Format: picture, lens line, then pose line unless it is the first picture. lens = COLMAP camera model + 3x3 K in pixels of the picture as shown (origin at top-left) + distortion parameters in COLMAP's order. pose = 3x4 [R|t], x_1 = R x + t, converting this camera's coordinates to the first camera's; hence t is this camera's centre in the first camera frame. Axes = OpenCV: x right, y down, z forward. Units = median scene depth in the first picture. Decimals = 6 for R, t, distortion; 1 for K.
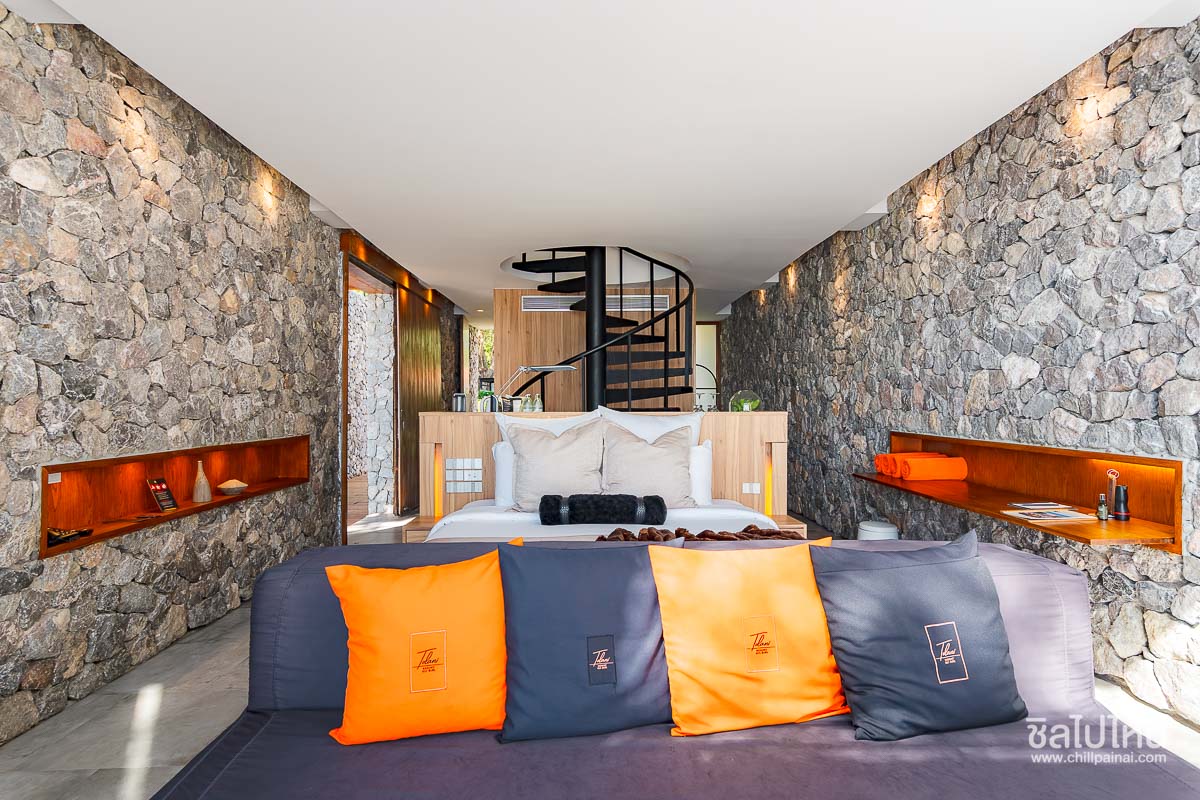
lens RADIAL K [[665.6, 0, 597.1], [0, 665.6, 406.7], [0, 0, 1]] dist [0.032687, 0.003776]
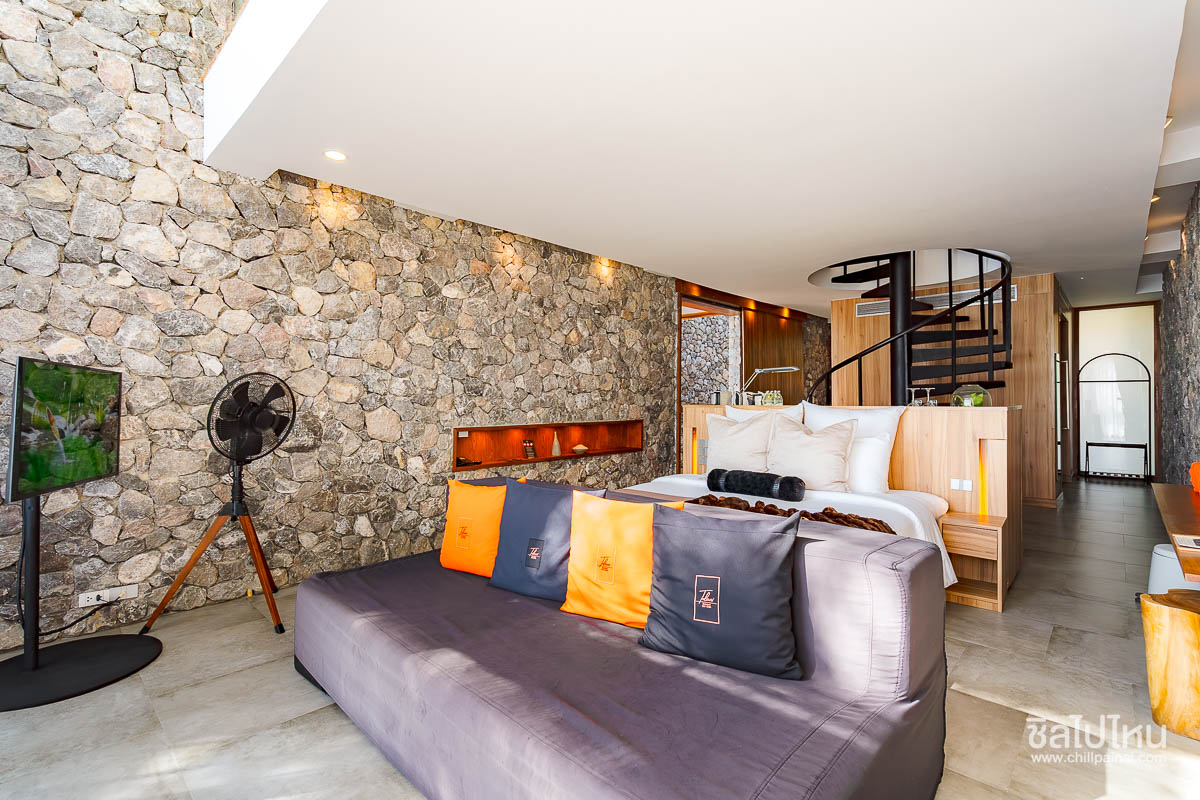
lens RADIAL K [[552.9, 0, 600.9], [0, 552.9, 394.8], [0, 0, 1]] dist [-0.023926, 0.000189]
pose [[0.719009, -0.004881, -0.694984, 0.493194], [-0.004188, 0.999927, -0.011355, 0.001542], [0.694989, 0.011075, 0.718935, 0.062812]]
